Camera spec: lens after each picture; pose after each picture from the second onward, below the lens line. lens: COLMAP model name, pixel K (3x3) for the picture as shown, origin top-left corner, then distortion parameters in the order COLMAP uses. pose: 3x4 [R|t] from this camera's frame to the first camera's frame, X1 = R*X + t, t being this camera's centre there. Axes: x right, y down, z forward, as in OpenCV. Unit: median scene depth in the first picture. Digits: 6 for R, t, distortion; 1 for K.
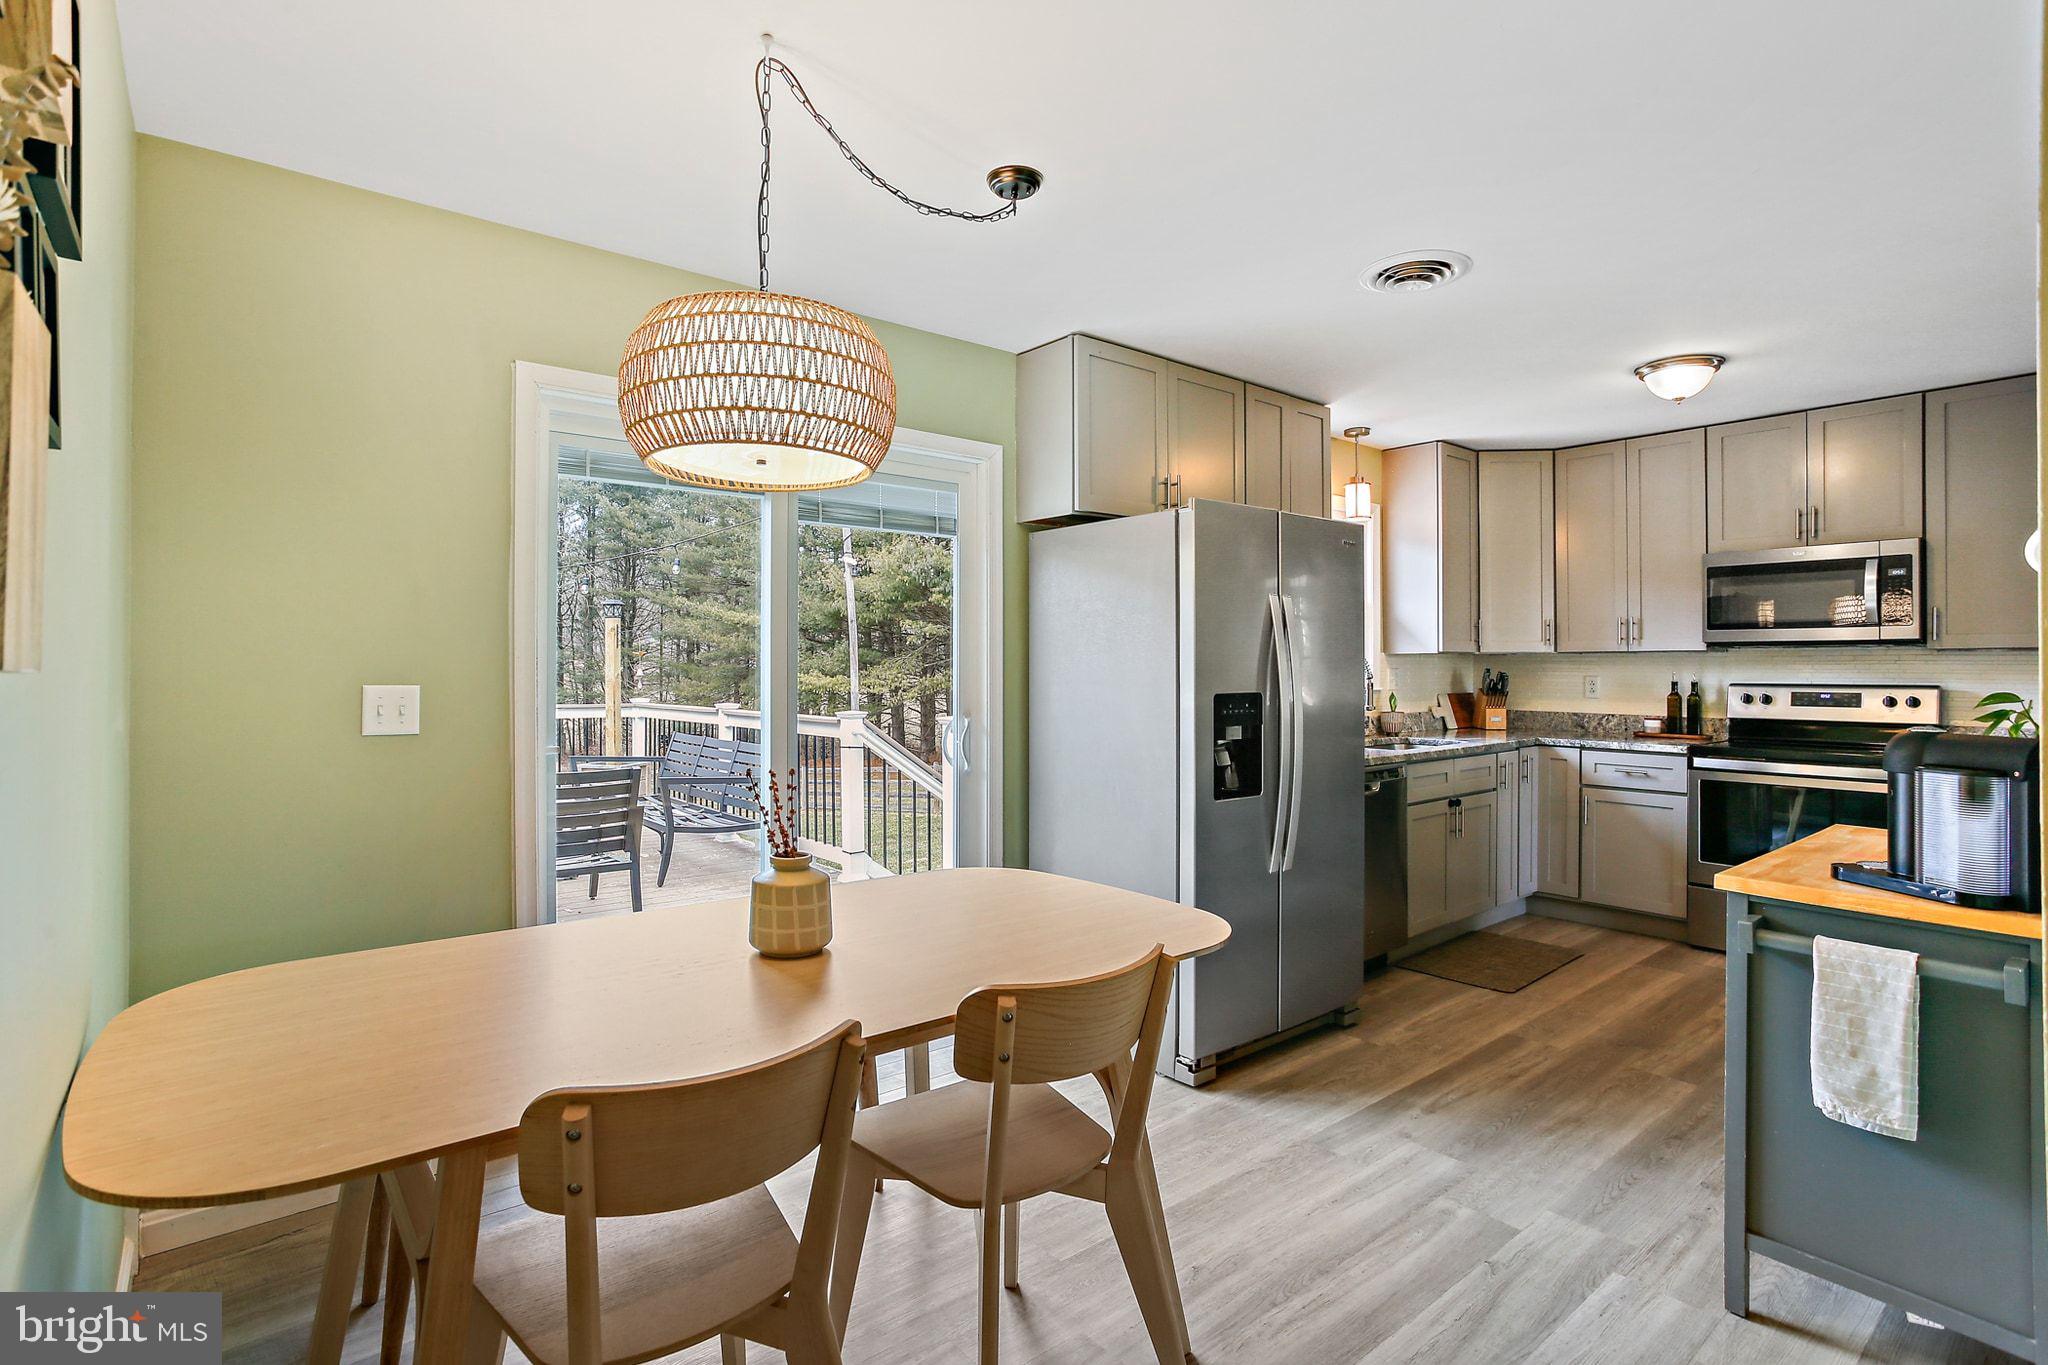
lens RADIAL K [[994.8, 0, 1010.3], [0, 994.8, 666.2], [0, 0, 1]] dist [-0.056600, 0.037810]
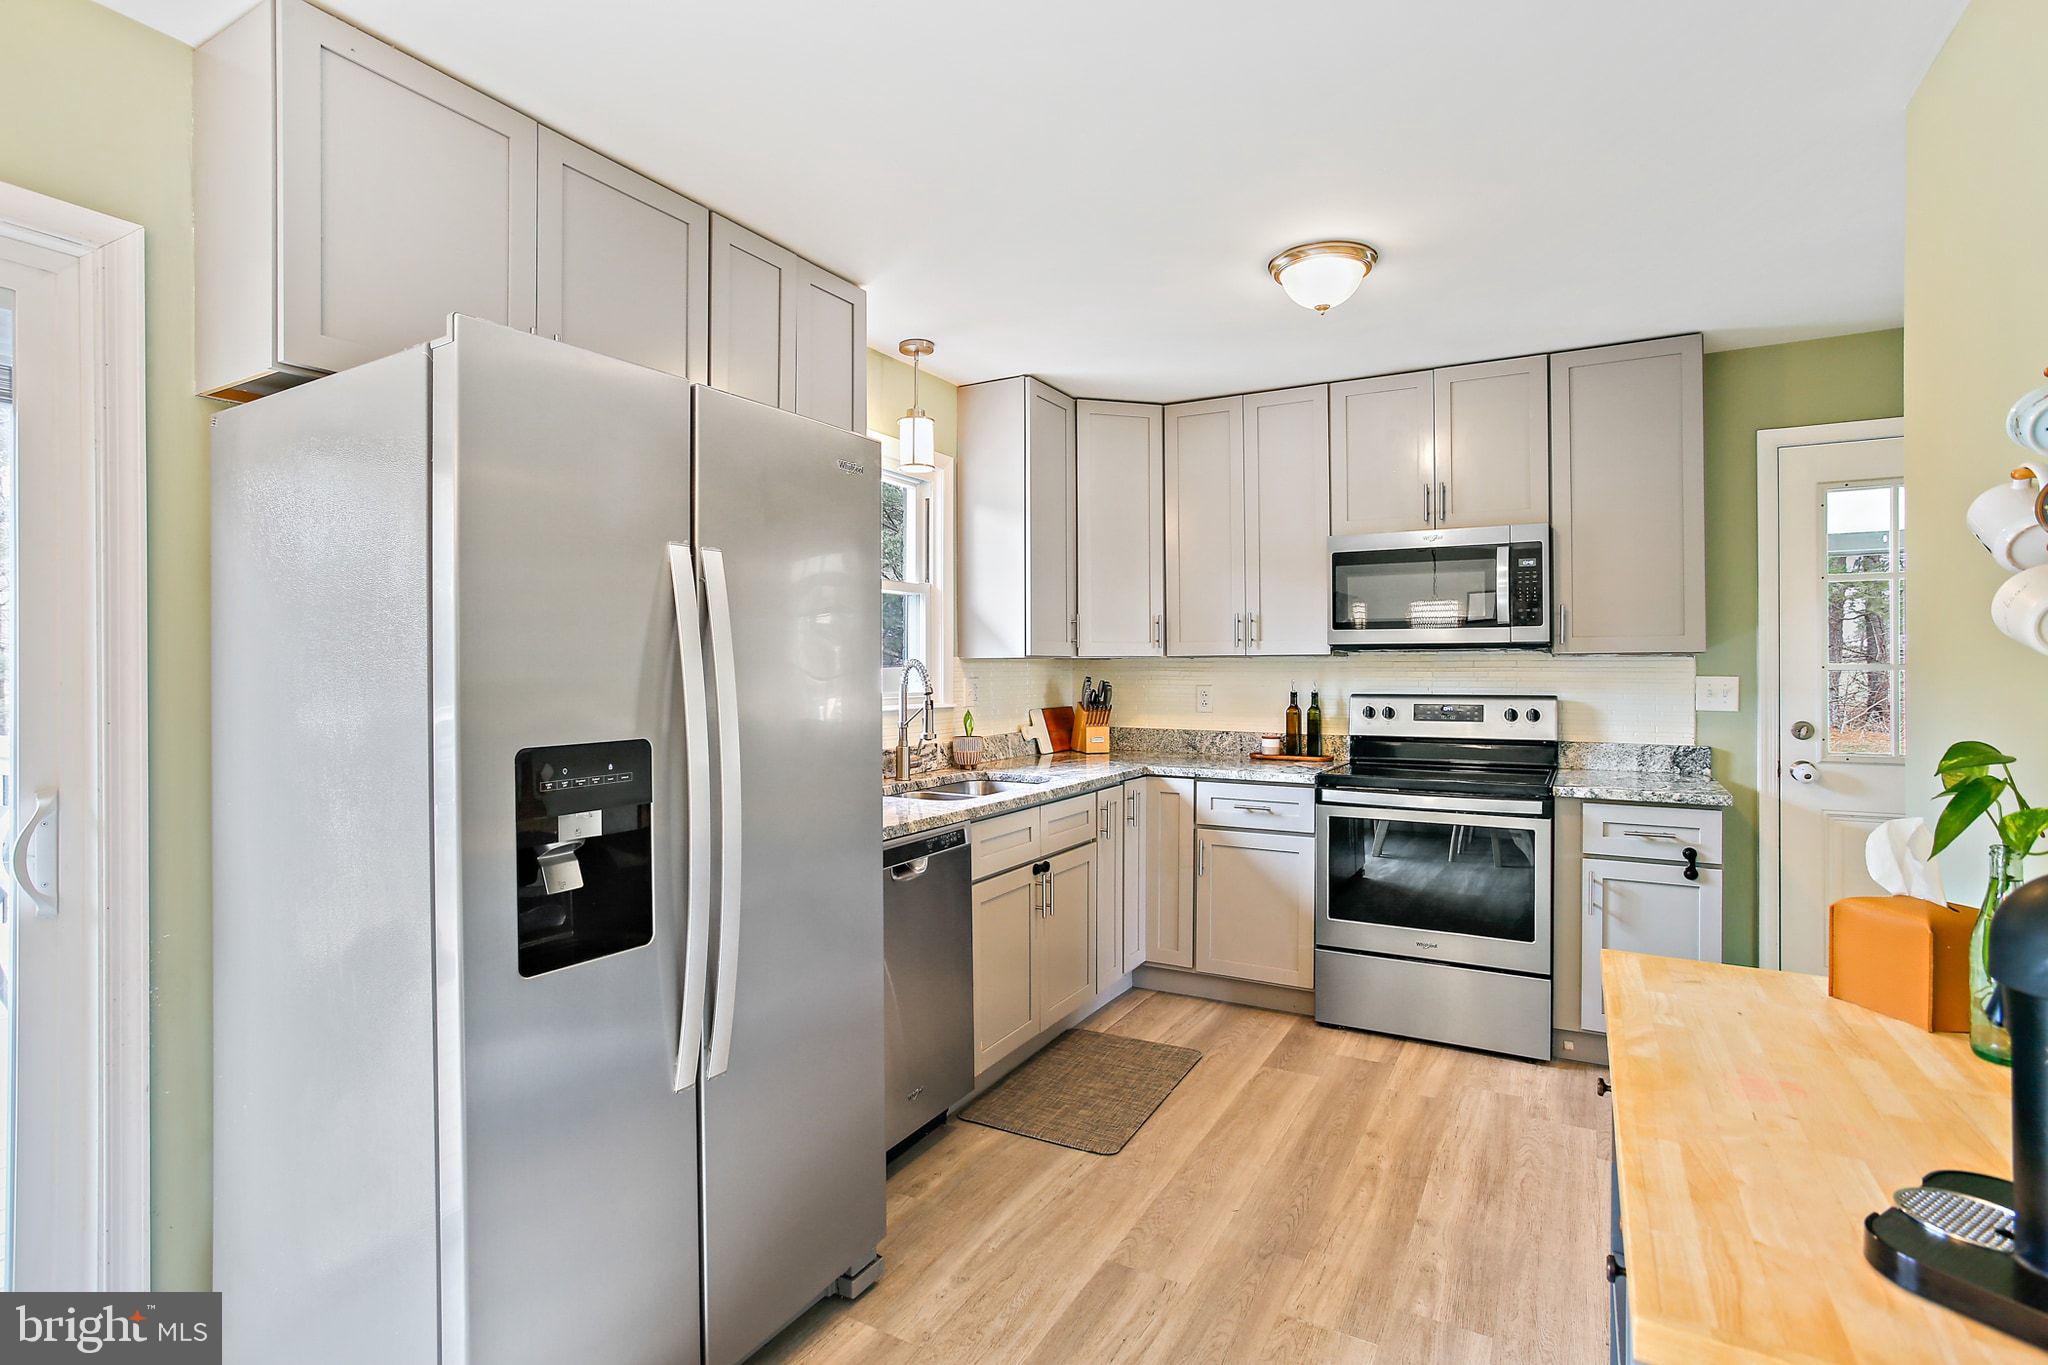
lens RADIAL K [[994.8, 0, 1010.3], [0, 994.8, 666.2], [0, 0, 1]] dist [-0.056600, 0.037810]
pose [[0.935417, -0.001672, 0.353543, 0.173433], [0.002471, 0.999995, -0.001809, -0.005974], [-0.353538, 0.002566, 0.935417, 0.328525]]
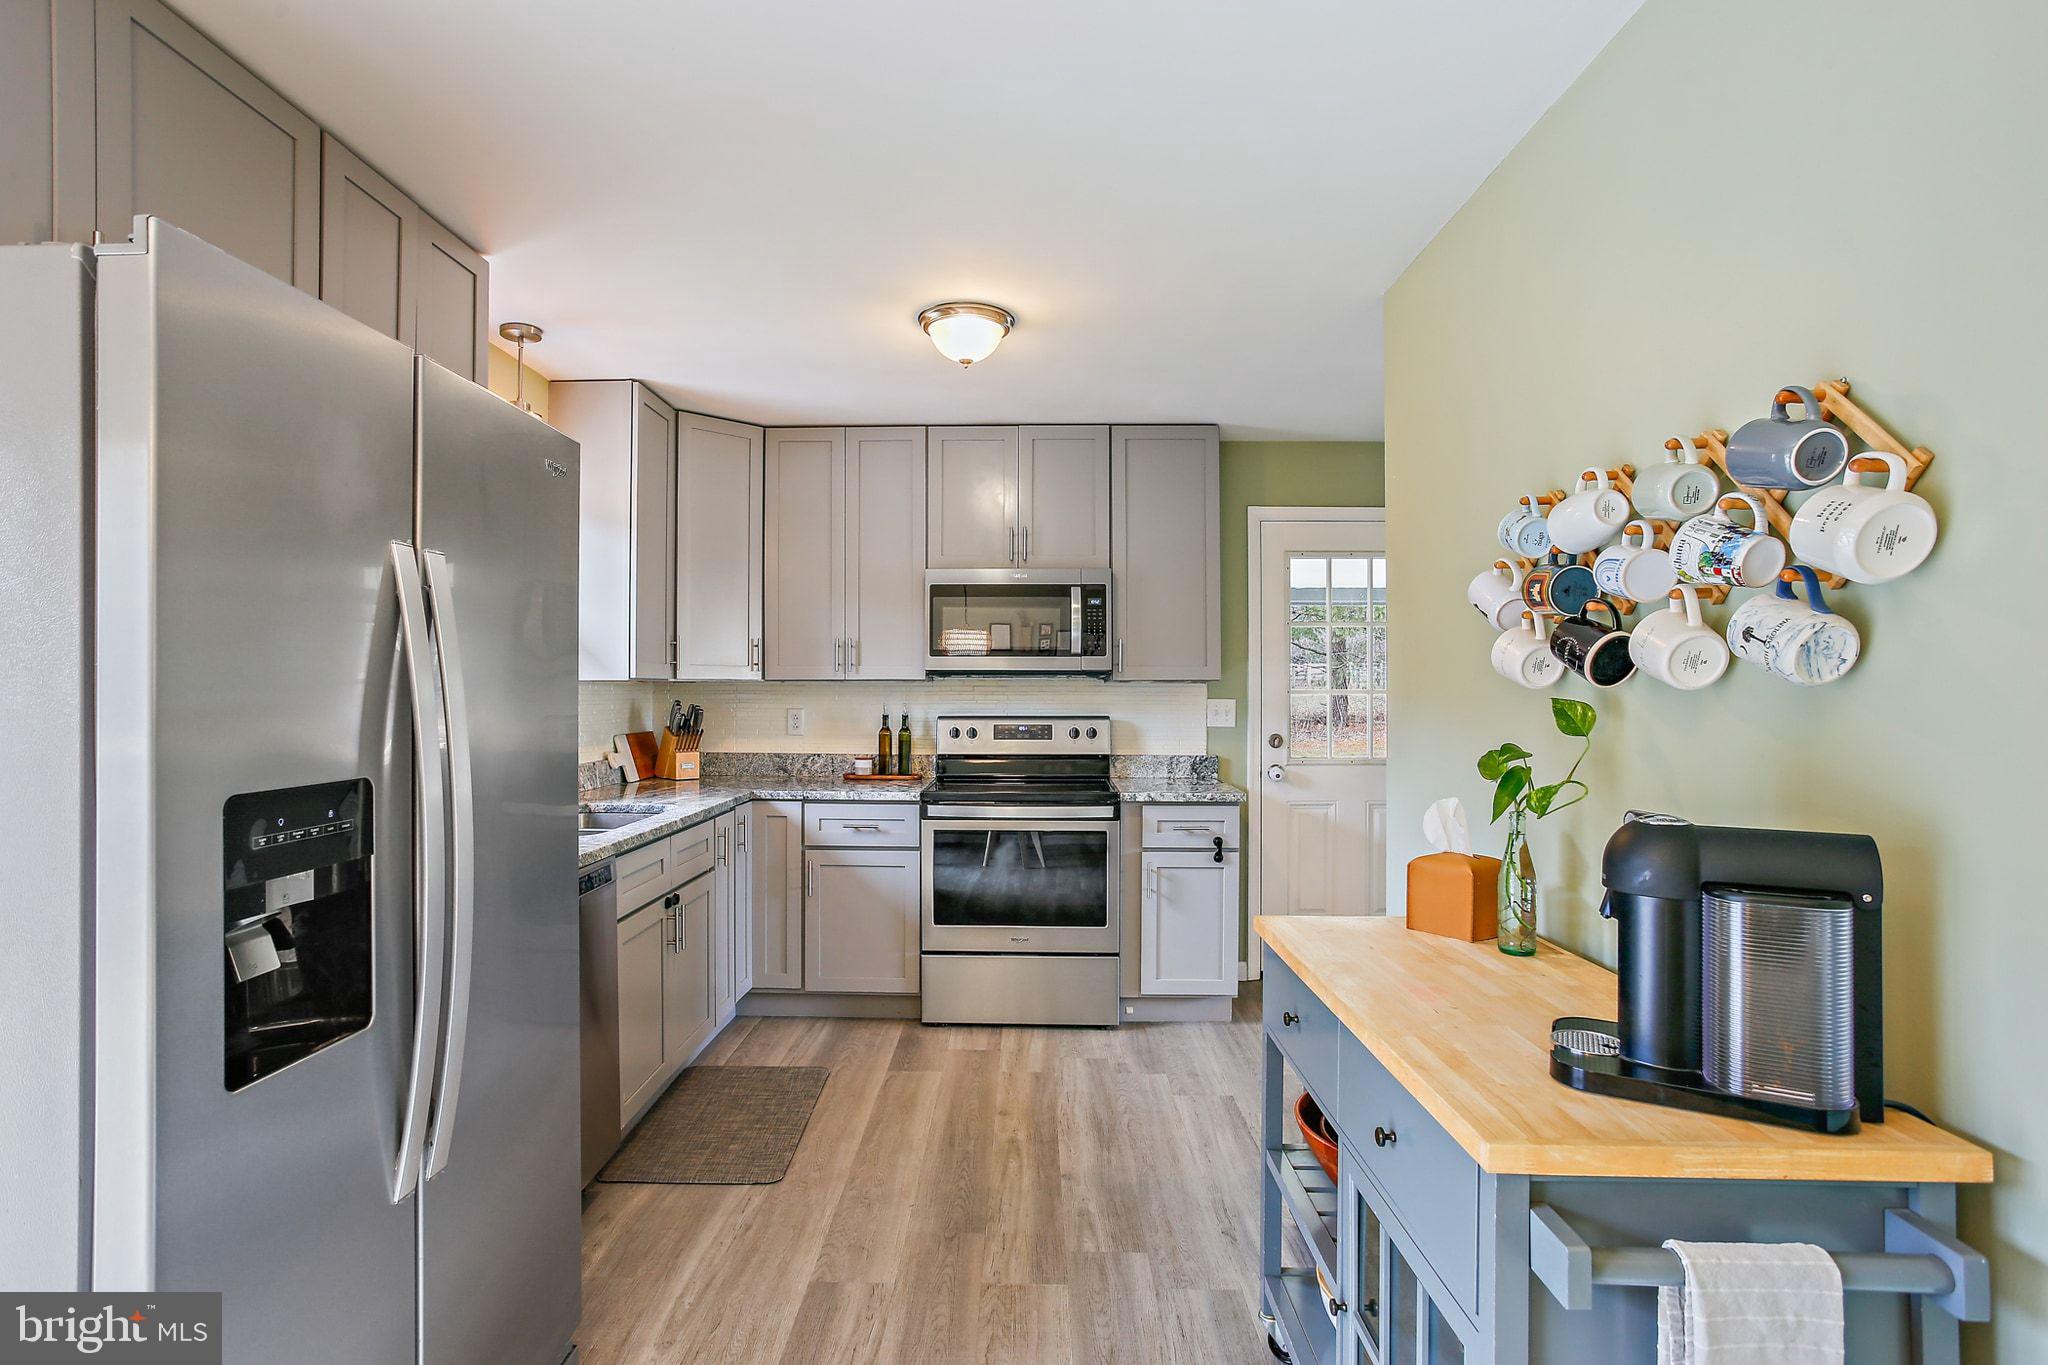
lens RADIAL K [[996.2, 0, 1003.2], [0, 996.2, 686.1], [0, 0, 1]] dist [-0.056694, 0.039225]
pose [[0.652833, 0.003520, 0.757494, 0.081738], [-0.000091, 0.999990, -0.004568, -0.006504], [-0.757502, 0.002913, 0.652826, 0.374321]]
